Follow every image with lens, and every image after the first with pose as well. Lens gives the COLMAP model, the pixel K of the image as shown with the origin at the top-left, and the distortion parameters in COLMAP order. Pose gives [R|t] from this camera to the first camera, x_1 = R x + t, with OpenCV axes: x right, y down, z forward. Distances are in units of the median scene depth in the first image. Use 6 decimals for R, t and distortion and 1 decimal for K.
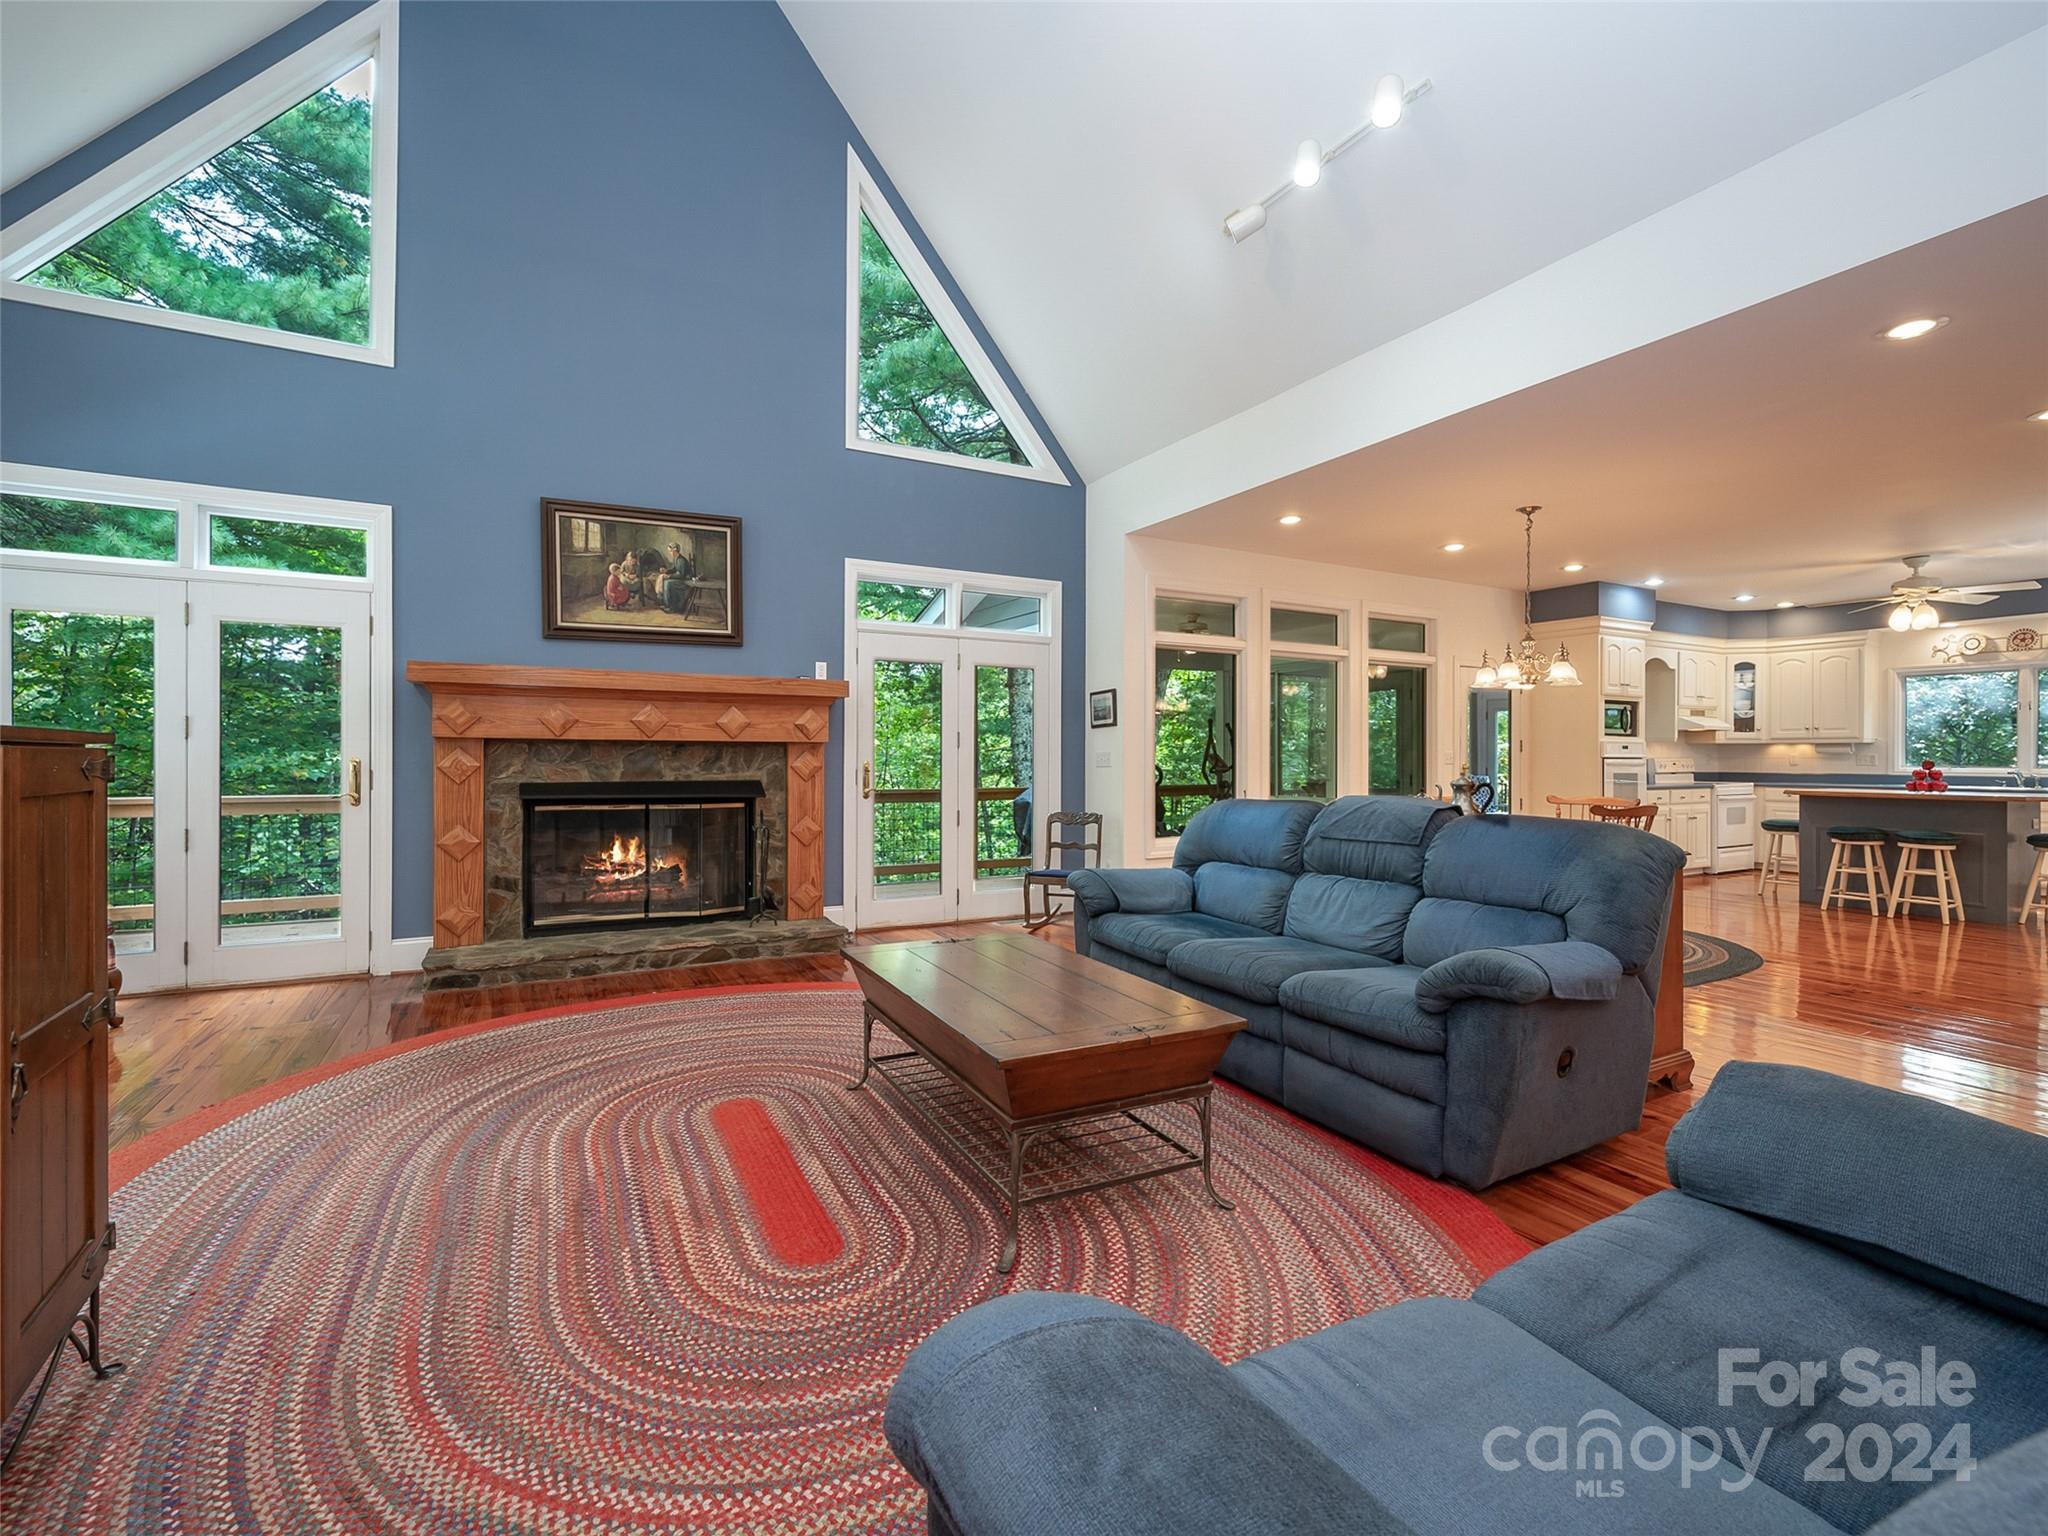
lens RADIAL K [[983.0, 0, 1021.1], [0, 983.0, 758.7], [0, 0, 1]] dist [-0.000590, -0.000219]
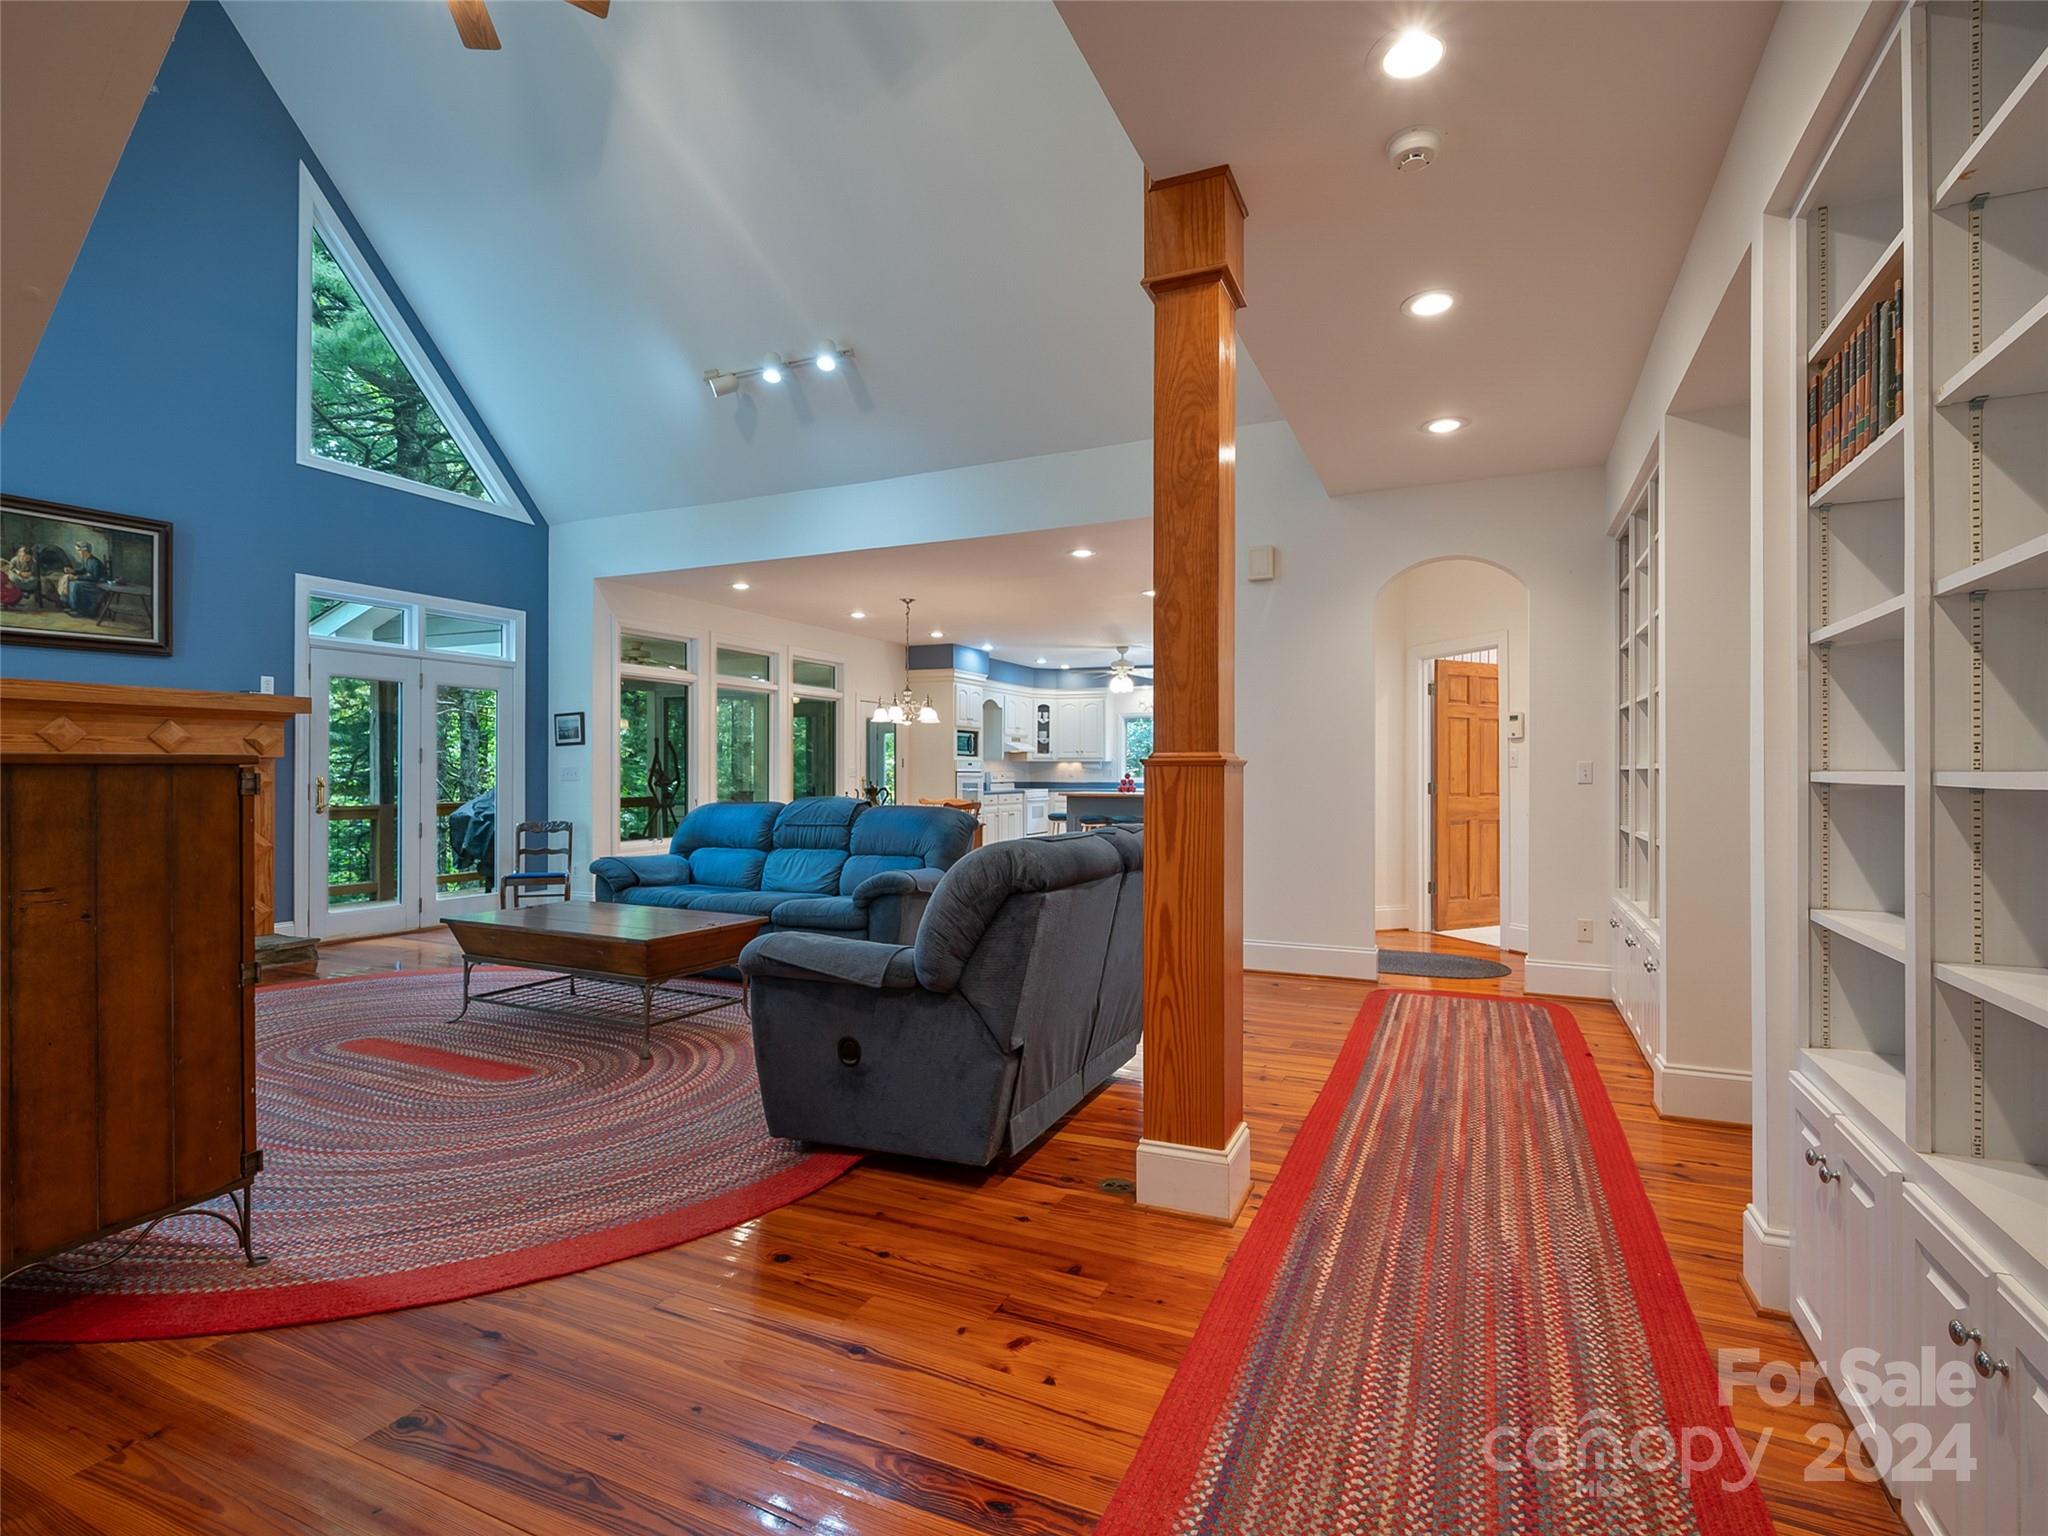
lens RADIAL K [[983.0, 0, 1021.1], [0, 983.0, 758.7], [0, 0, 1]] dist [-0.000590, -0.000219]
pose [[0.830894, 0.005824, 0.556400, -0.120723], [0.001900, 0.999910, -0.013303, -0.000777], [-0.556427, 0.012111, 0.830808, -0.237465]]
